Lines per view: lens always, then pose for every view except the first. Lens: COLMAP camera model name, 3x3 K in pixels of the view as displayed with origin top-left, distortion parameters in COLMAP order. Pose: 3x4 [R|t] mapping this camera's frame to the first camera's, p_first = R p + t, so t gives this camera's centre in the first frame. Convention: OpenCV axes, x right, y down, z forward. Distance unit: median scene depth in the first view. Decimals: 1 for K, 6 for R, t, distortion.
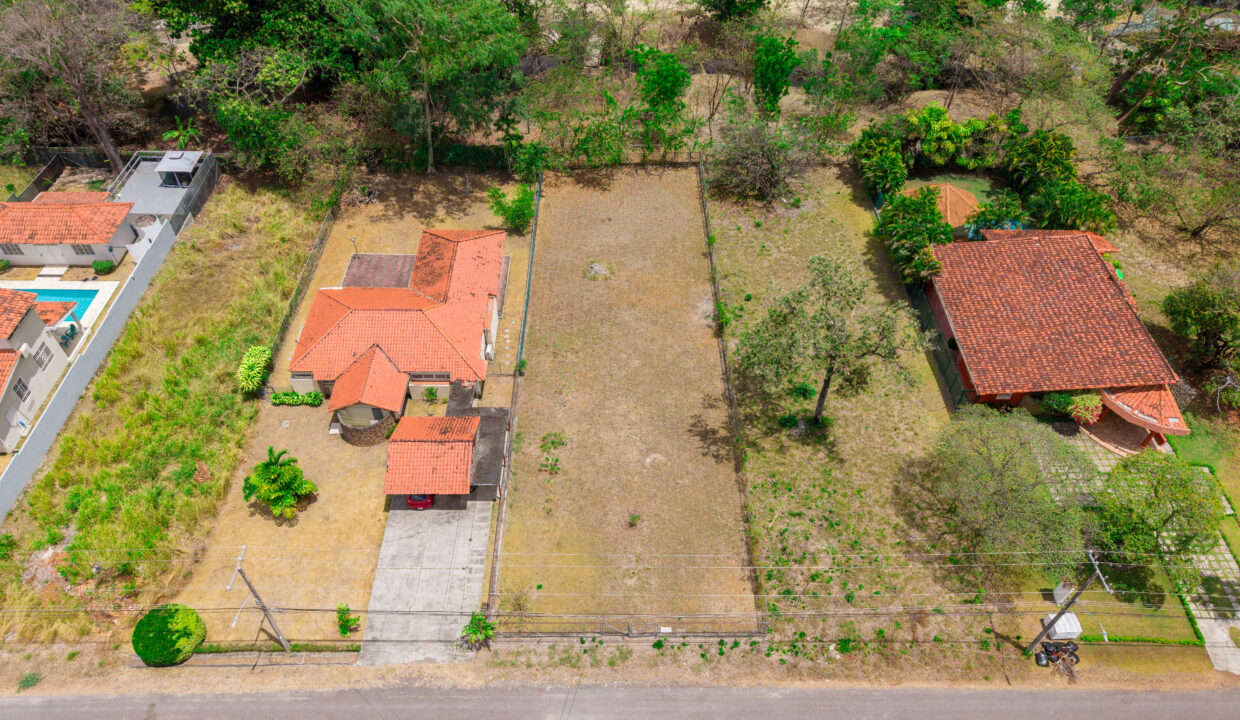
lens RADIAL K [[832.8, 0, 618.9], [0, 832.8, 354.5], [0, 0, 1]] dist [0.026678, -0.029280]
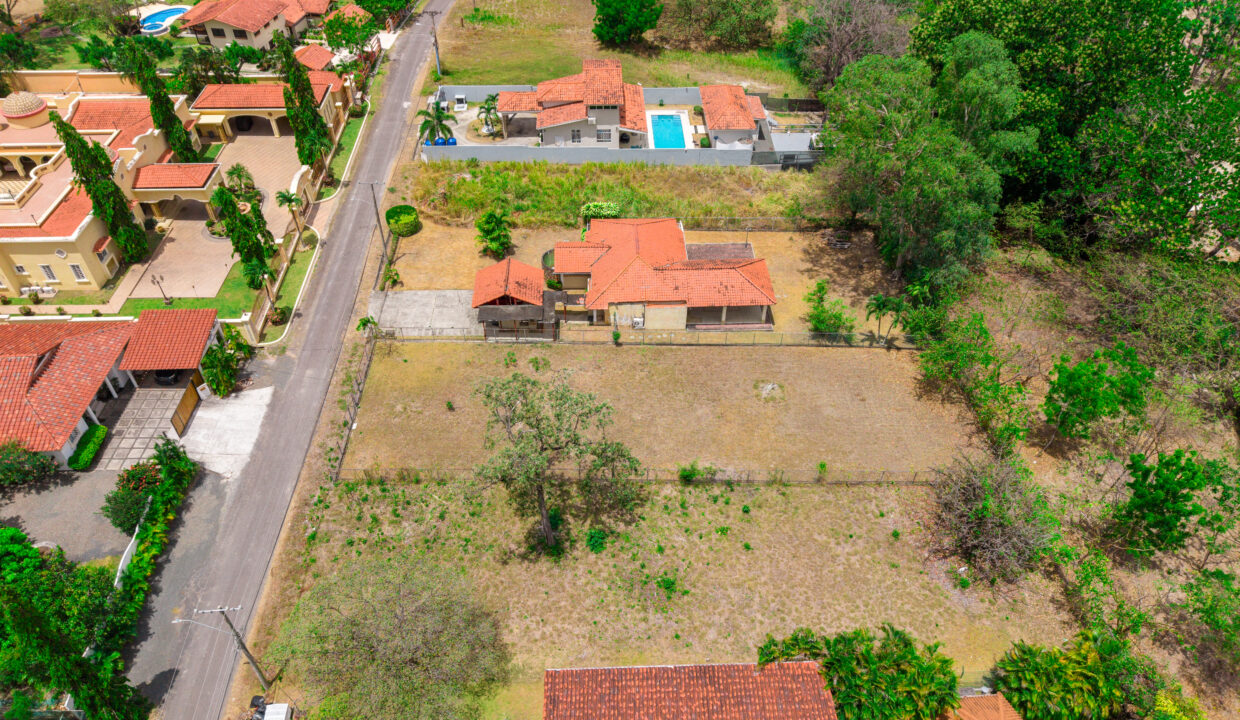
lens RADIAL K [[832.8, 0, 618.9], [0, 832.8, 354.5], [0, 0, 1]] dist [0.026678, -0.029280]
pose [[0.031934, 0.663866, -0.747170, 0.826157], [-0.730019, 0.526091, 0.436235, -0.519361], [0.682680, 0.531517, 0.501435, 0.461026]]
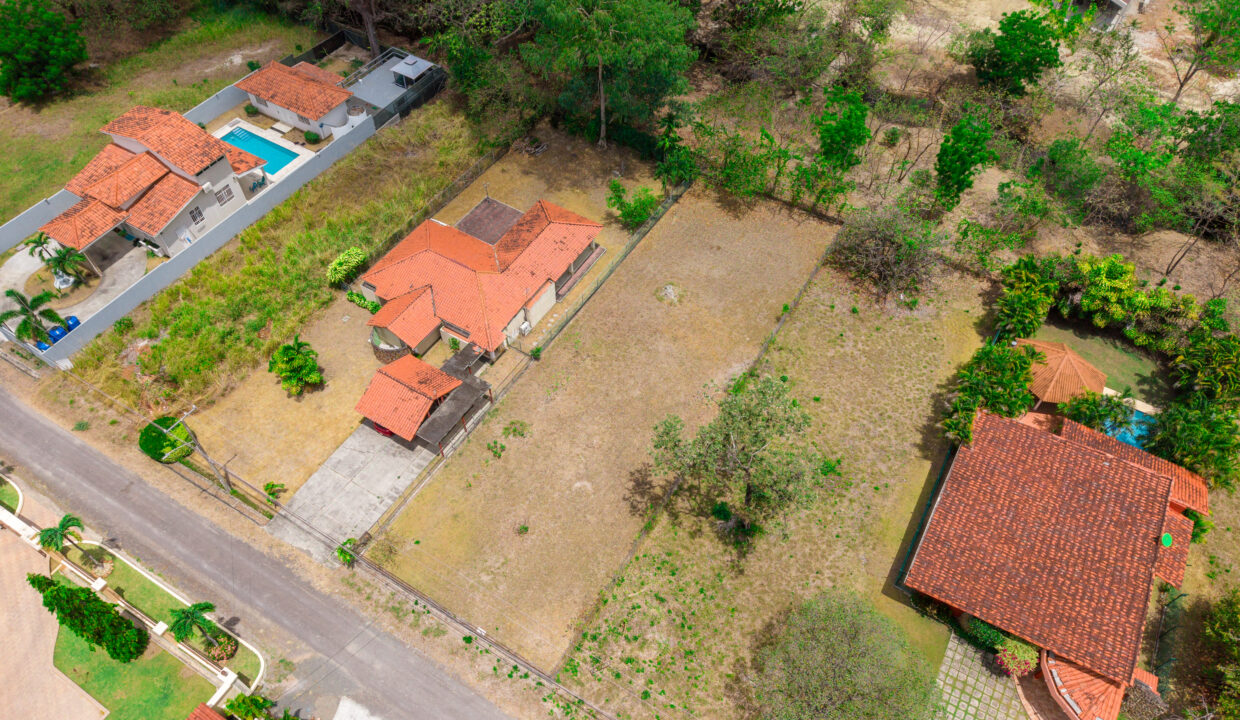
lens RADIAL K [[832.8, 0, 618.9], [0, 832.8, 354.5], [0, 0, 1]] dist [0.026678, -0.029280]
pose [[0.855188, 0.403192, -0.325713, 0.352648], [-0.375791, 0.915112, 0.146123, -0.195793], [0.356979, -0.002563, 0.934109, 0.027054]]
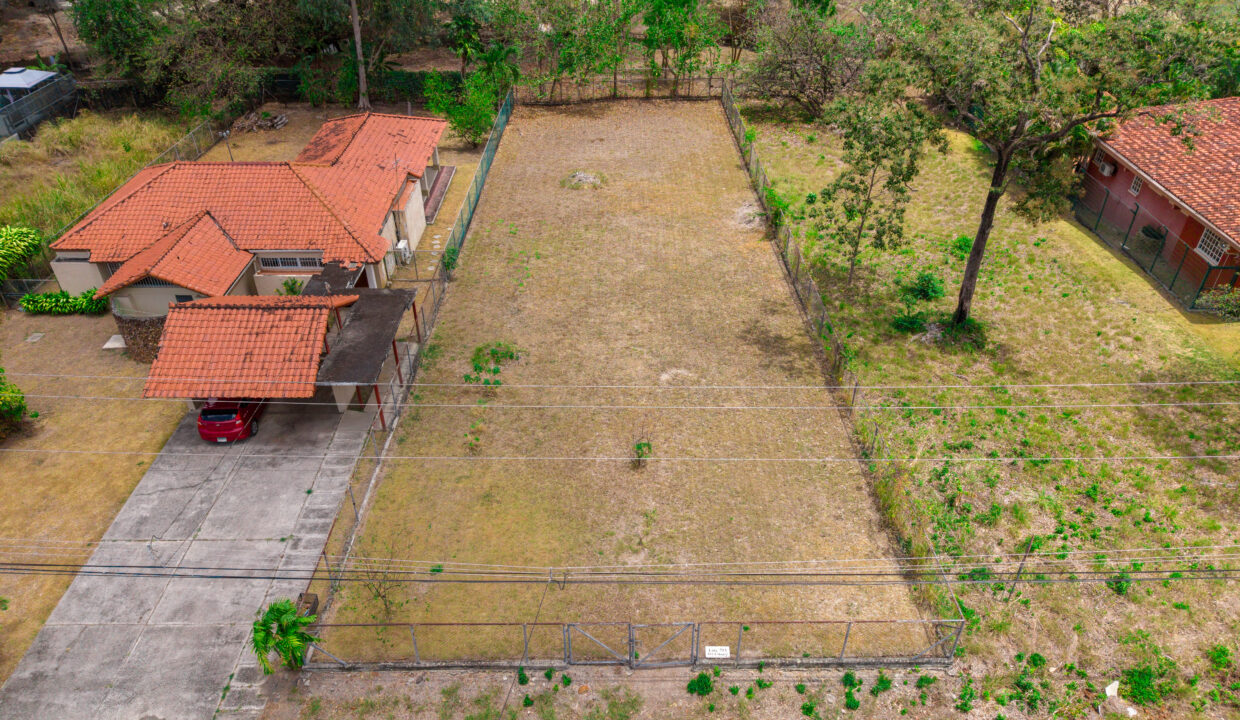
lens RADIAL K [[838.4, 0, 620.0], [0, 838.4, 360.0], [0, 0, 1]] dist [0.011271, 0.001570]
pose [[0.999961, -0.008214, -0.003158, 0.007299], [0.007406, 0.979329, -0.202136, 0.223180], [0.004753, 0.202105, 0.979352, 0.450446]]
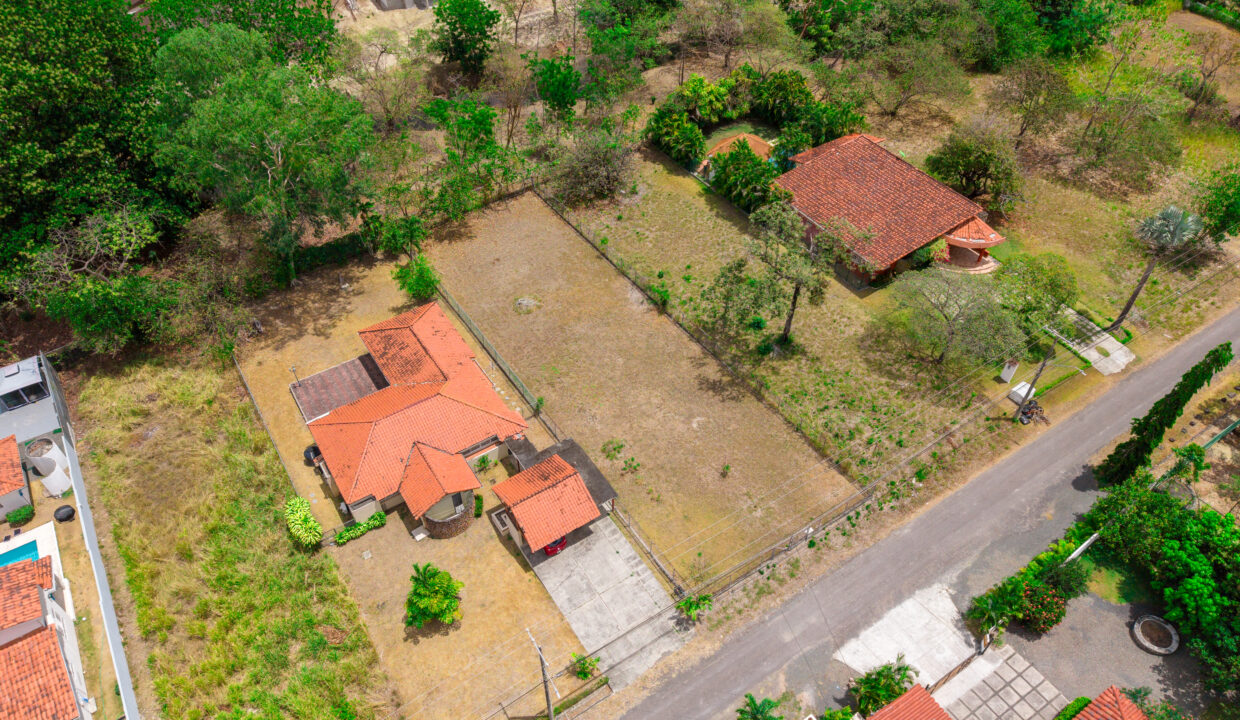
lens RADIAL K [[832.8, 0, 618.9], [0, 832.8, 354.5], [0, 0, 1]] dist [0.026678, -0.029280]
pose [[0.838125, -0.396455, 0.374659, -0.436849], [0.403394, 0.912819, 0.063517, -0.076349], [-0.367178, 0.097900, 0.924984, -0.035825]]
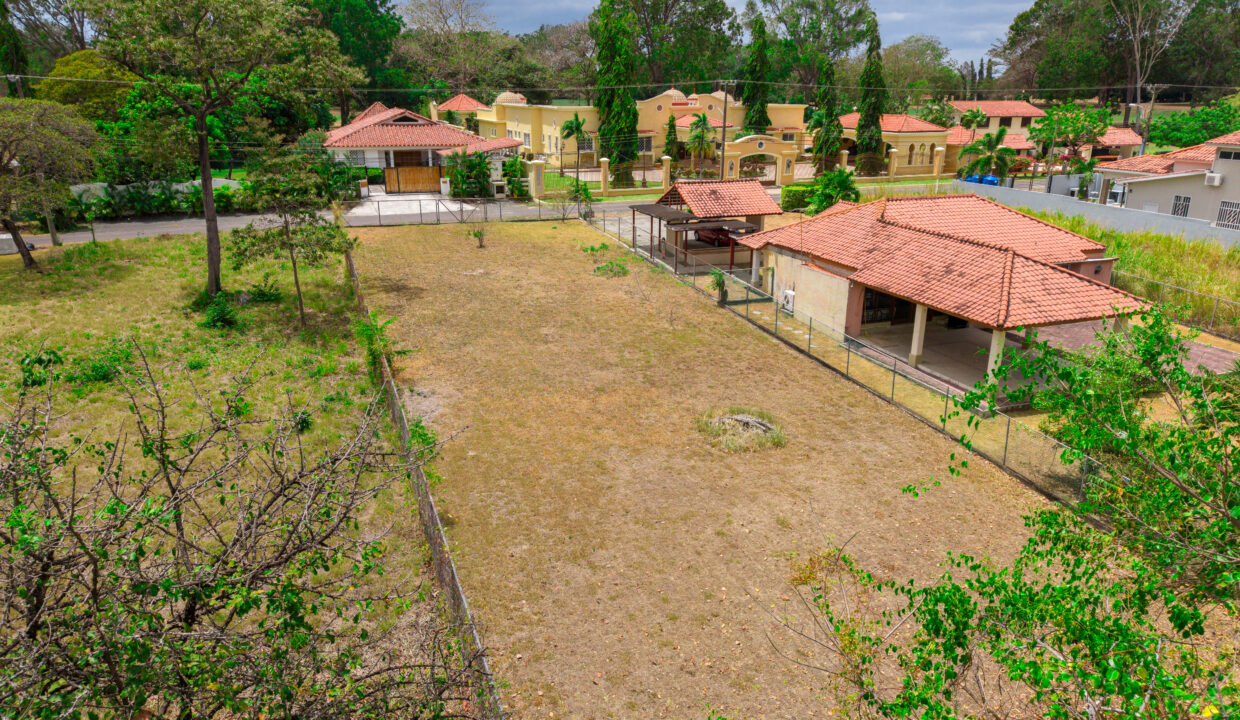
lens RADIAL K [[825.7, 0, 615.3], [0, 825.7, 358.1], [0, 0, 1]] dist [0.019858, -0.030228]
pose [[-0.937437, 0.094946, -0.334959, 0.173552], [-0.262002, 0.441194, 0.858314, -0.495661], [0.229275, 0.892375, -0.388716, 1.359889]]
